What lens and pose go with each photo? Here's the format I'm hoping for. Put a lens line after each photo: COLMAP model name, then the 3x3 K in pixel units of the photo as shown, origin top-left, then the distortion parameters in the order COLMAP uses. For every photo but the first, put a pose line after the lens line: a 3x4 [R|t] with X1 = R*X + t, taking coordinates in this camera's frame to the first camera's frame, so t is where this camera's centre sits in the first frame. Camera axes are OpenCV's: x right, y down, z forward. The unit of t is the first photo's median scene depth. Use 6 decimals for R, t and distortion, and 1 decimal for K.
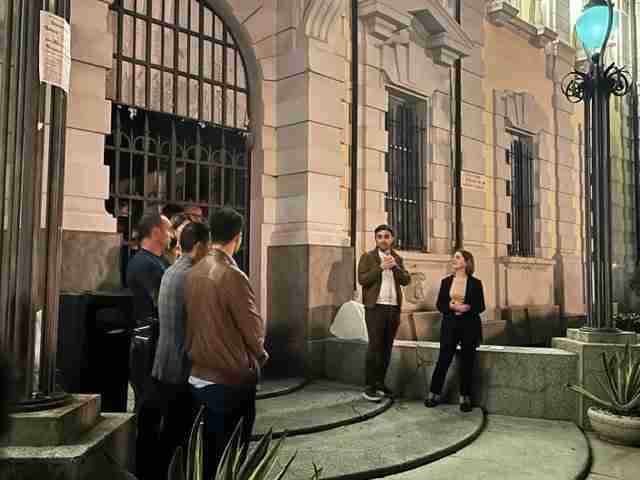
lens RADIAL K [[663.4, 0, 320.0], [0, 663.4, 240.0], [0, 0, 1]] dist [0.011011, -0.002133]
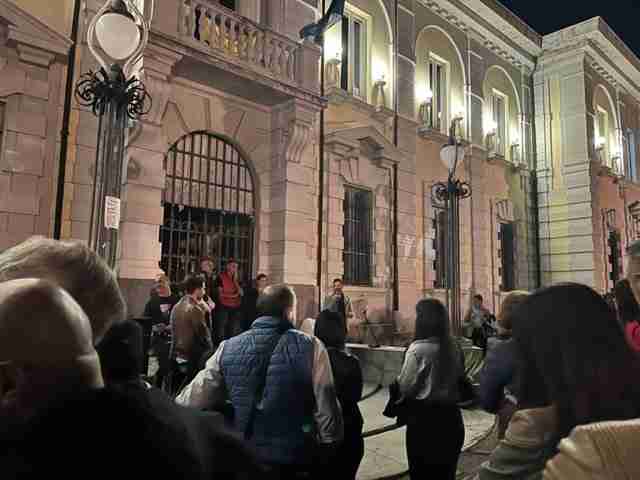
lens RADIAL K [[486.7, 0, 320.0], [0, 486.7, 240.0], [0, 0, 1]] dist [0.005143, -0.001357]
pose [[0.997528, 0.002127, -0.070242, 0.150547], [-0.006069, 0.998415, -0.055950, -0.033683], [0.070011, 0.056238, 0.995960, -0.214999]]
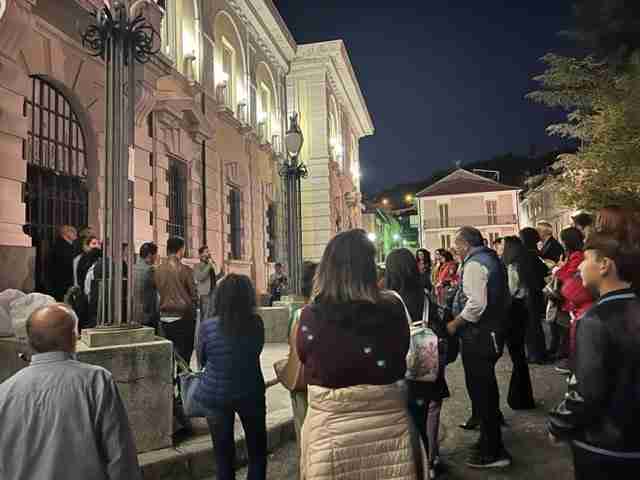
lens RADIAL K [[479.0, 0, 320.0], [0, 479.0, 240.0], [0, 0, 1]] dist [0.050235, -0.090555]
pose [[0.850390, 0.006252, 0.526116, -0.233154], [0.004399, 0.999810, -0.018992, -0.001576], [-0.526135, 0.018465, 0.850200, -0.211145]]
